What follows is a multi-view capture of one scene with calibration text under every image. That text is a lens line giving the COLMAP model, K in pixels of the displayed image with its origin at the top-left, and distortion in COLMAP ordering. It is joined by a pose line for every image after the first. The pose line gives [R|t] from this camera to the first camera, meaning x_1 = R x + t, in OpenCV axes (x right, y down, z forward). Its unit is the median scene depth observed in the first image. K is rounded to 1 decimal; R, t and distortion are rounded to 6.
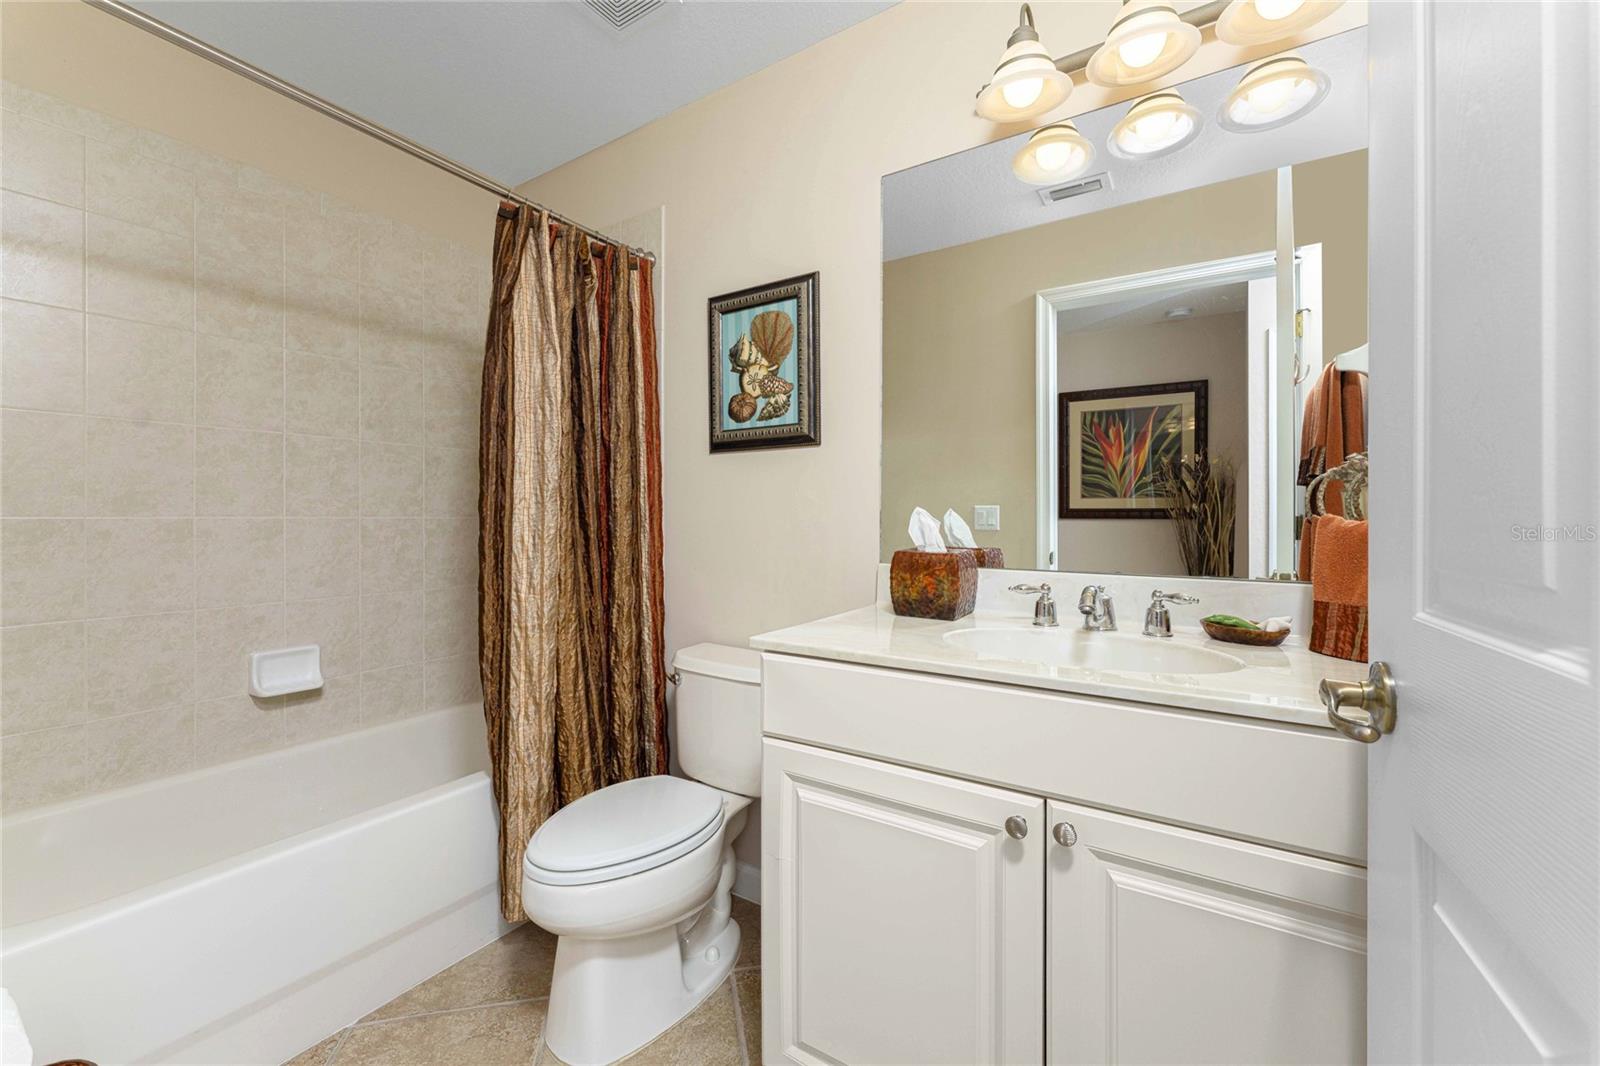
lens RADIAL K [[573.3, 0, 750.0], [0, 573.3, 519.5], [0, 0, 1]] dist [0.000112, -0.000063]
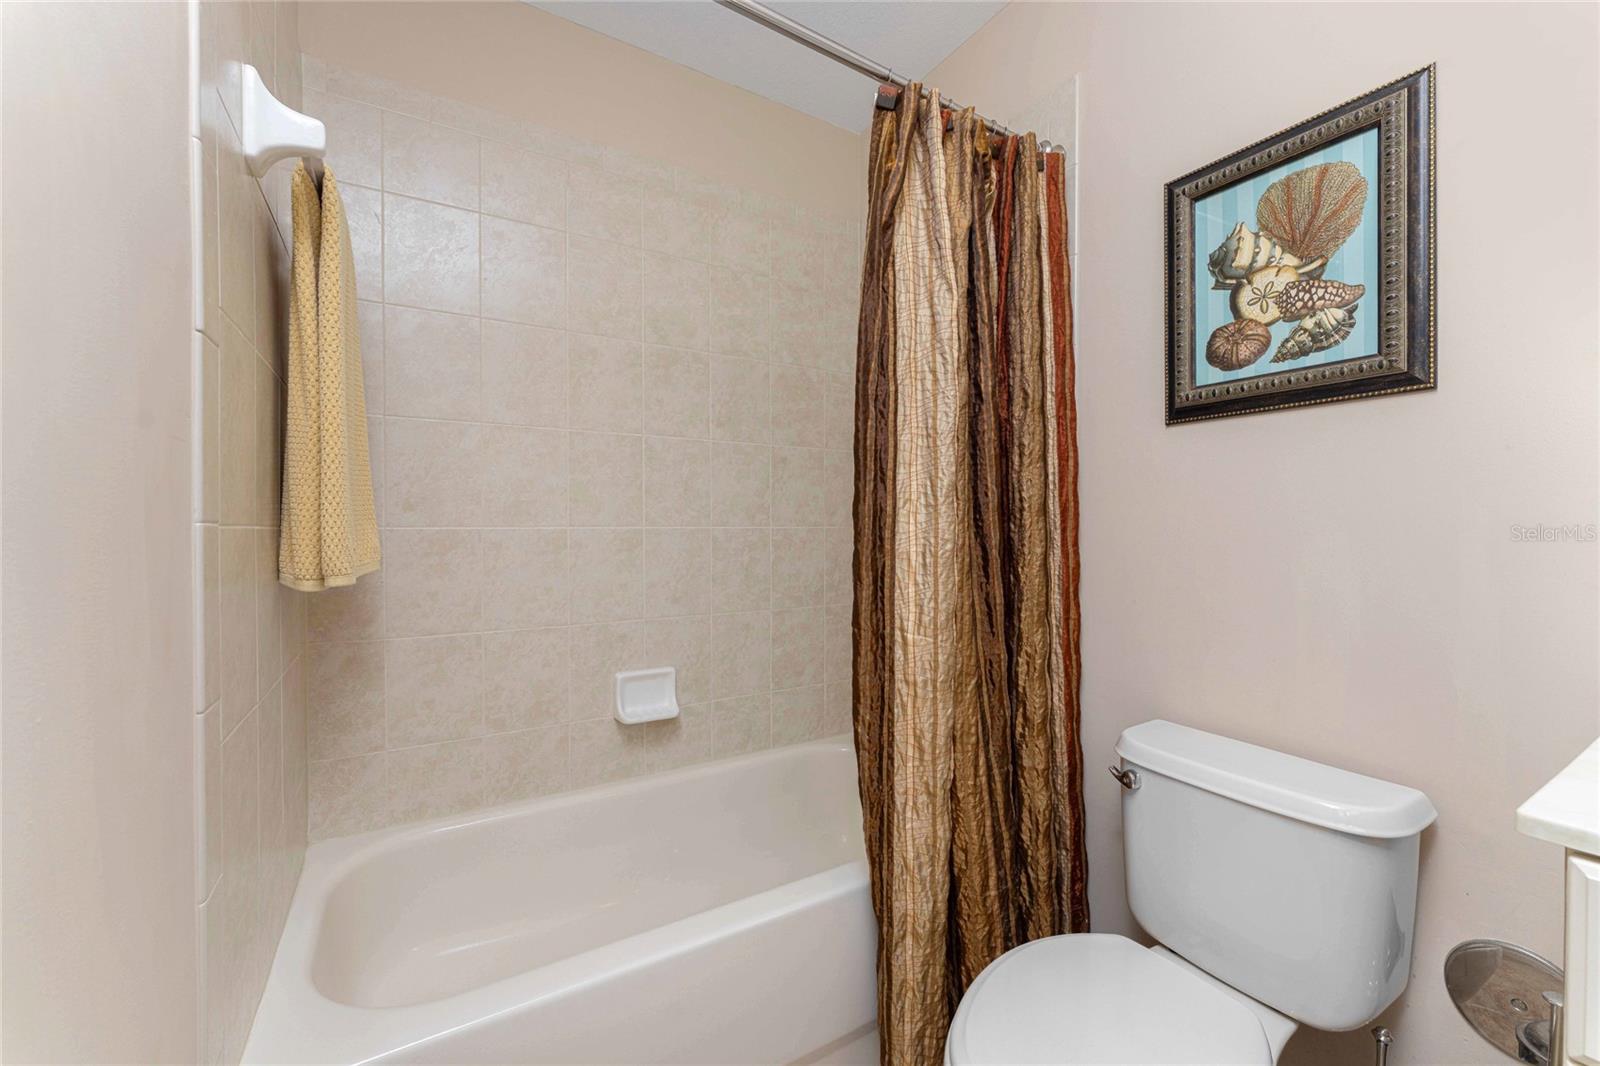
lens RADIAL K [[636.6, 0, 770.8], [0, 636.6, 532.2], [0, 0, 1]] dist [-0.000021, -0.000057]
pose [[0.883226, 0.000657, -0.468946, -0.159501], [0.001888, 0.999986, 0.004957, -0.000527], [0.468943, -0.005264, 0.883213, 0.201407]]
